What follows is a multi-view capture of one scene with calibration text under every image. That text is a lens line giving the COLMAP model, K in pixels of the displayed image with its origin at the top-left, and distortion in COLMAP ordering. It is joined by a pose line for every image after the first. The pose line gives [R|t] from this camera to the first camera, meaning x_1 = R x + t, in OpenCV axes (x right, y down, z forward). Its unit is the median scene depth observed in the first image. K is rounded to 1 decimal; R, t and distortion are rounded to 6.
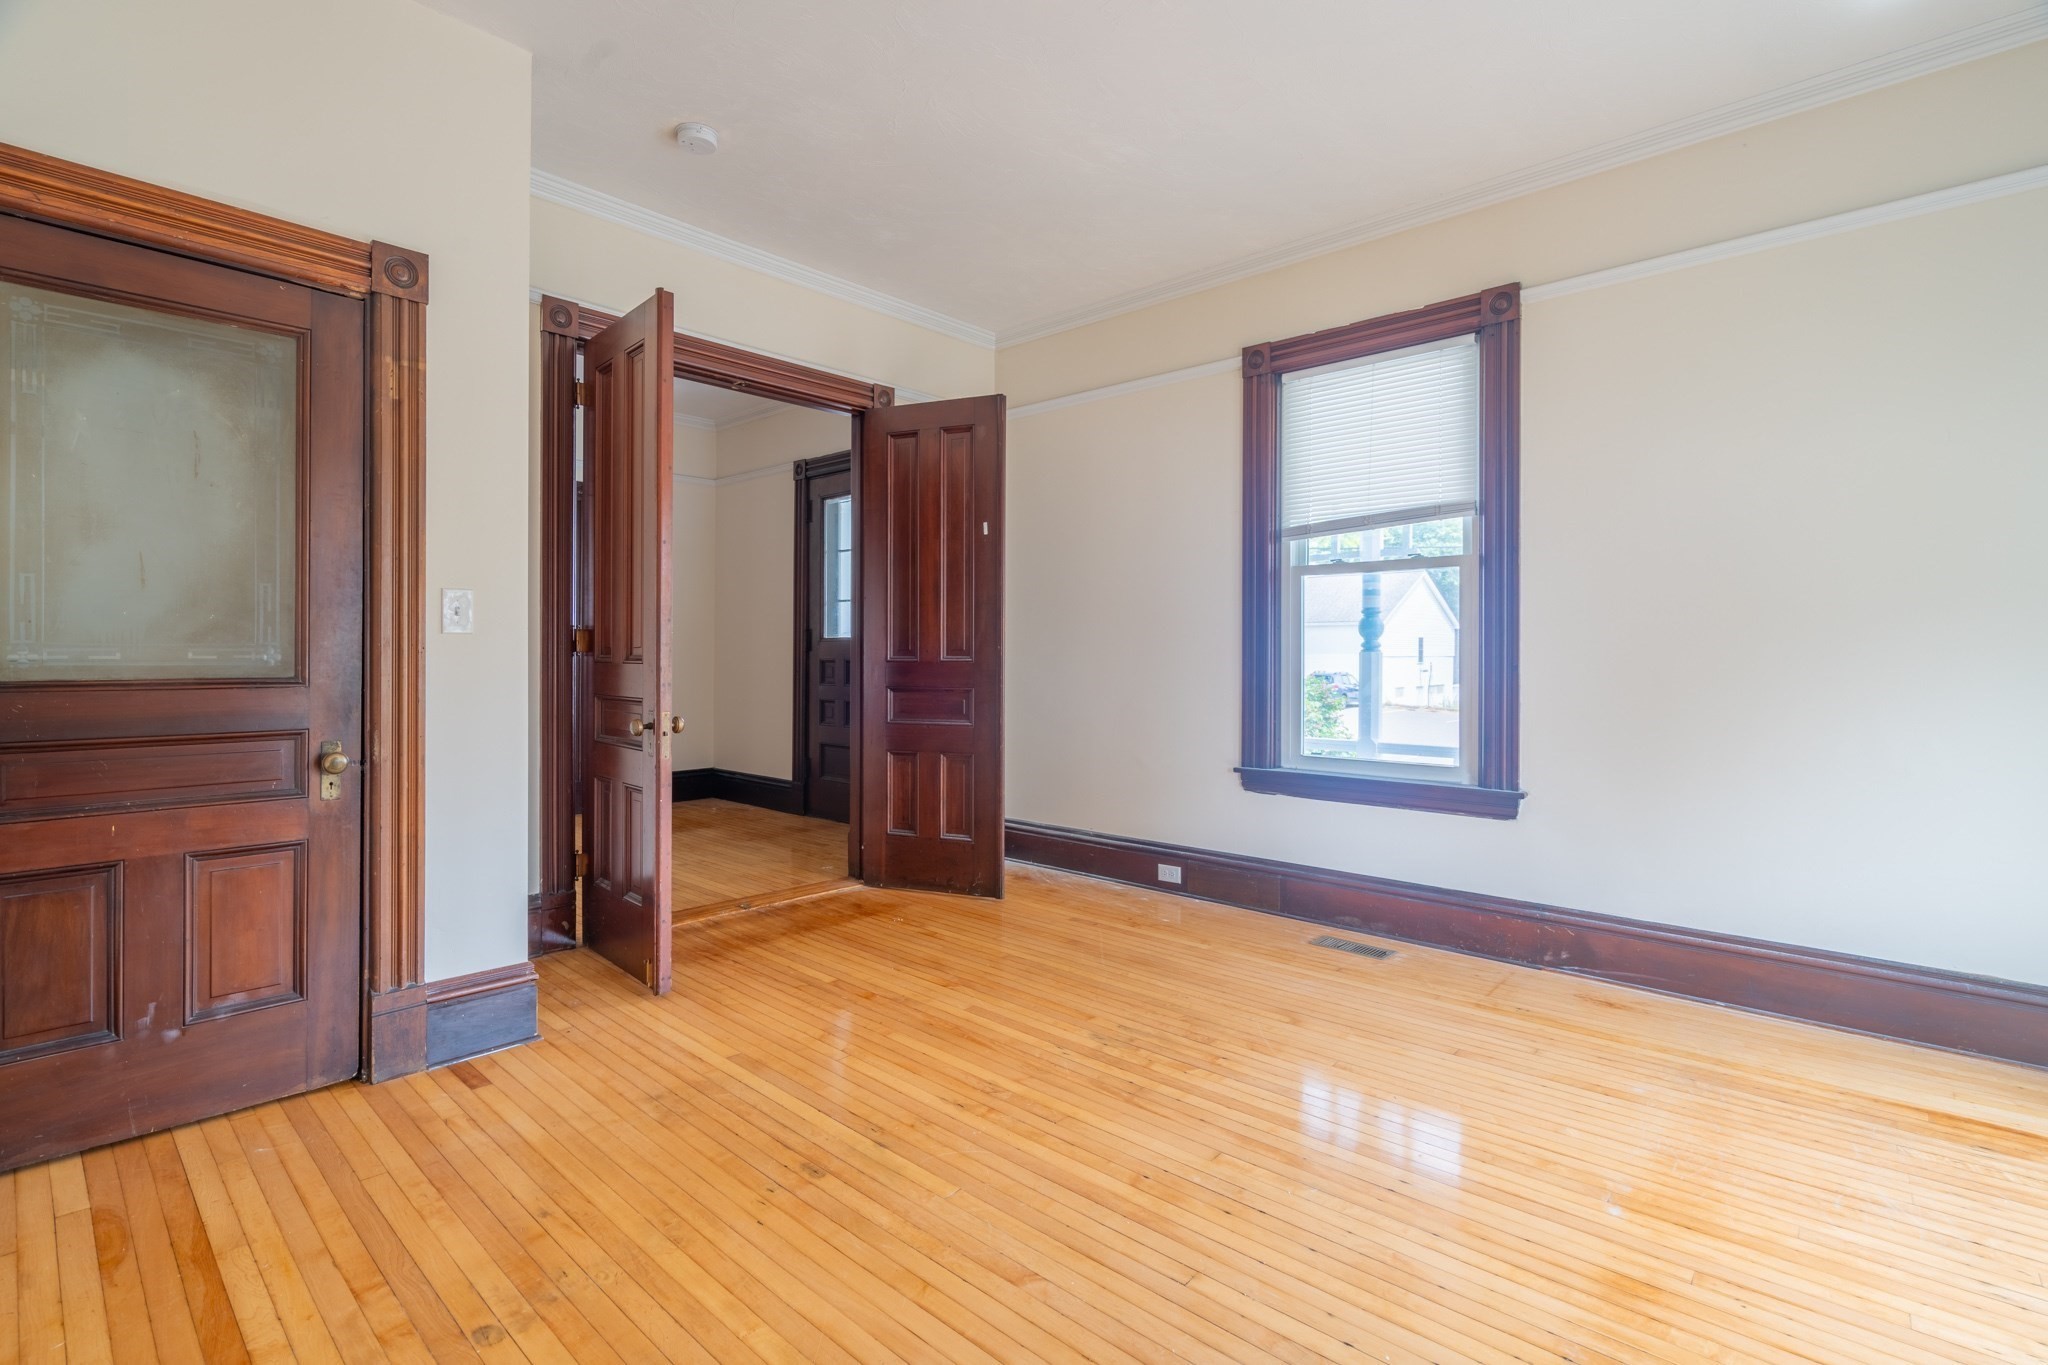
lens RADIAL K [[997.7, 0, 1019.0], [0, 997.7, 652.2], [0, 0, 1]] dist [0.001630, -0.000373]
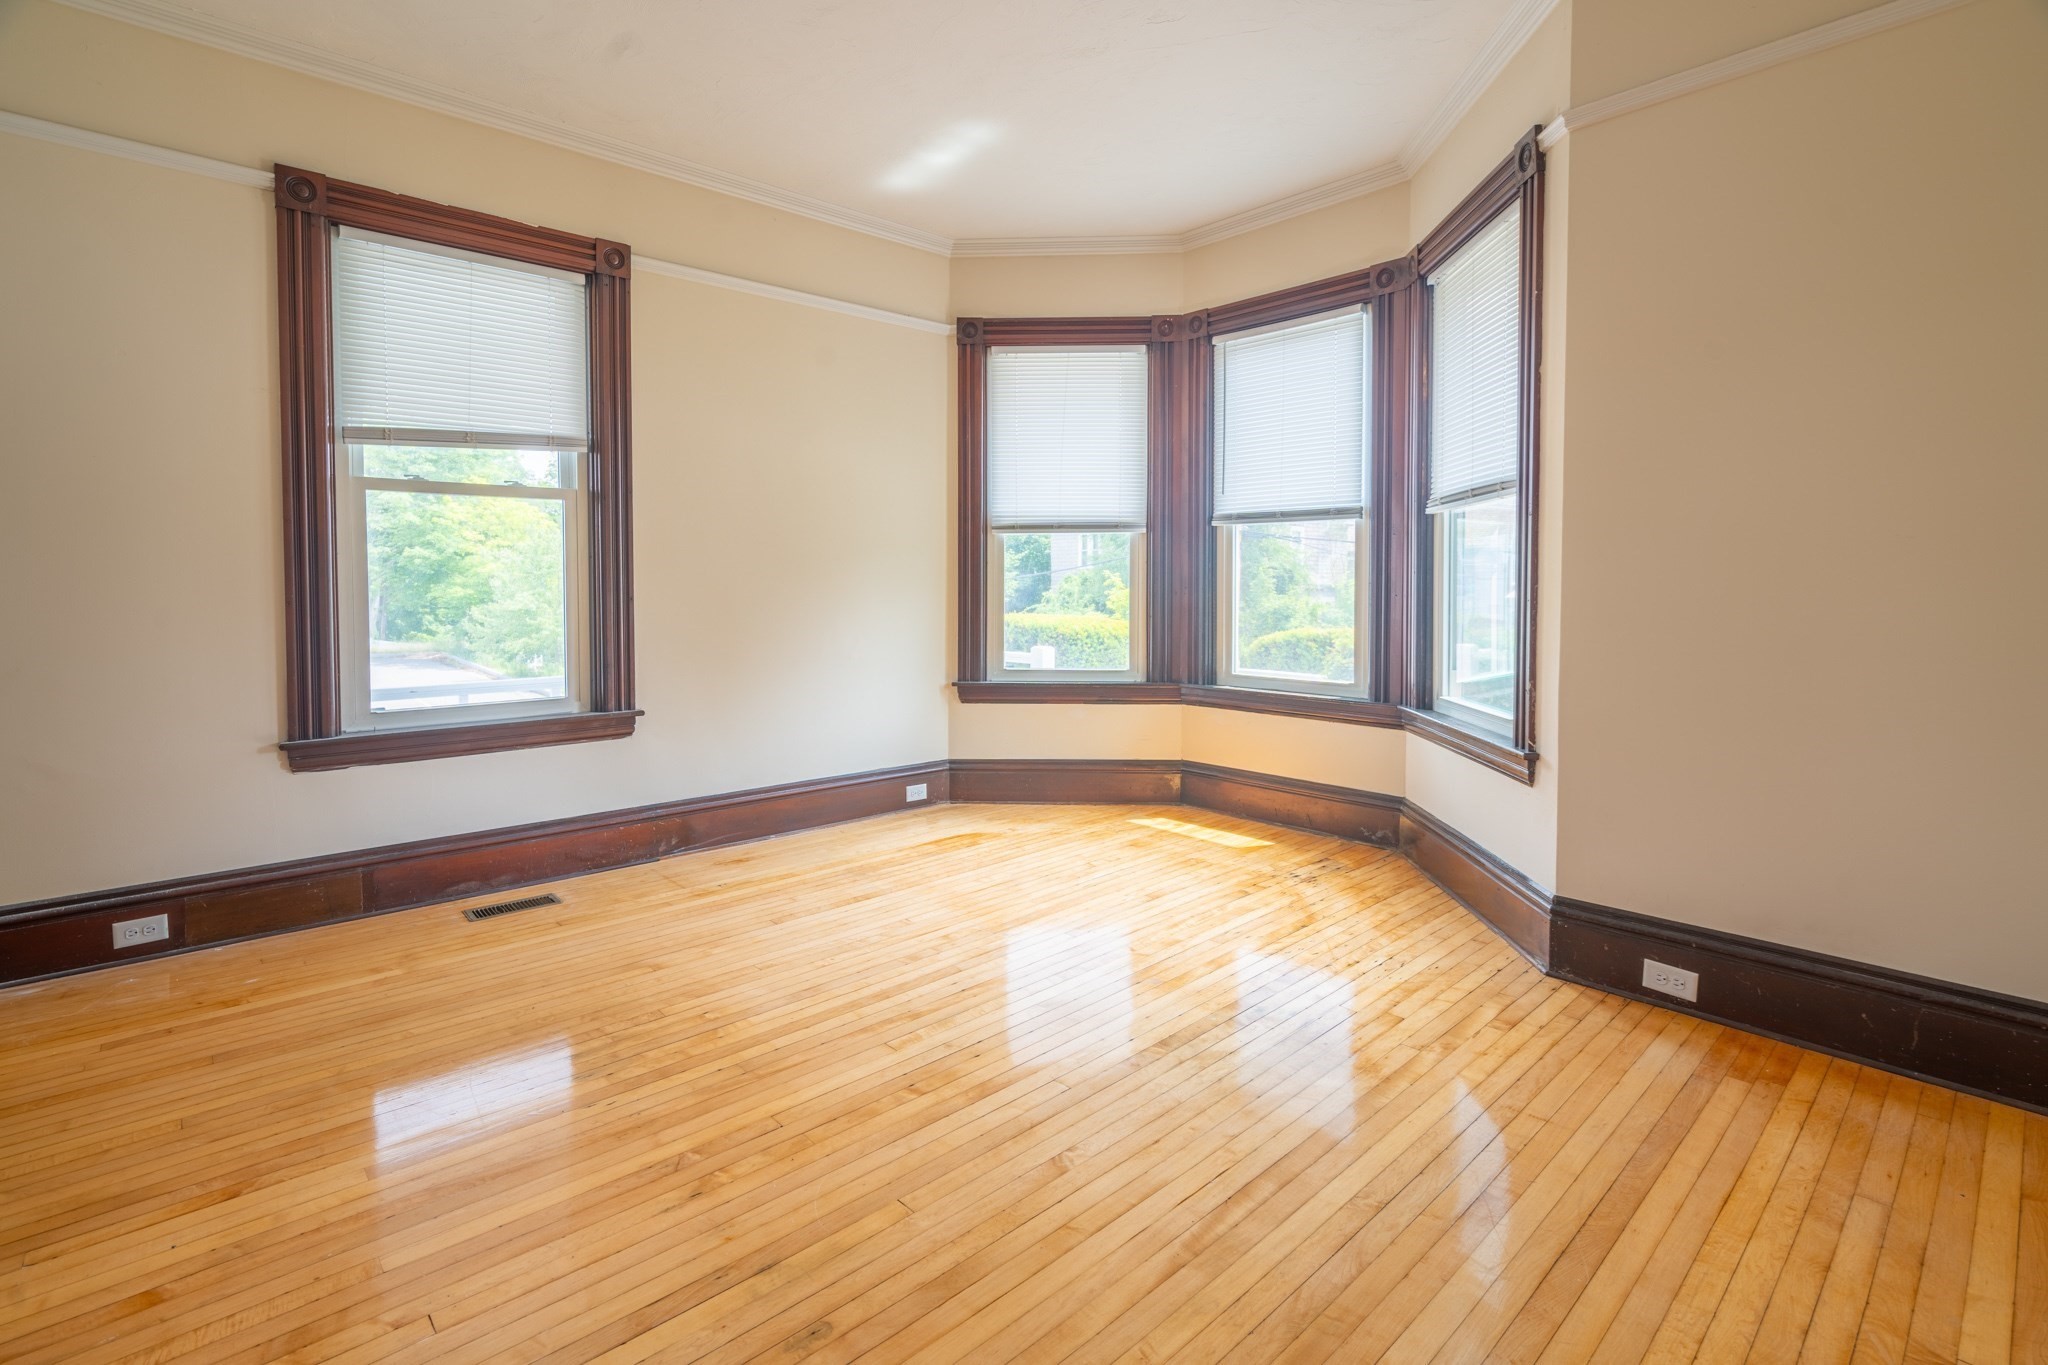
lens RADIAL K [[945.1, 0, 1016.8], [0, 945.1, 615.5], [0, 0, 1]] dist [-0.008412, 0.000814]
pose [[0.072345, -0.034740, 0.996774, -0.510035], [0.001993, 0.999396, 0.034686, -0.000941], [-0.997378, -0.000522, 0.072371, 0.499955]]
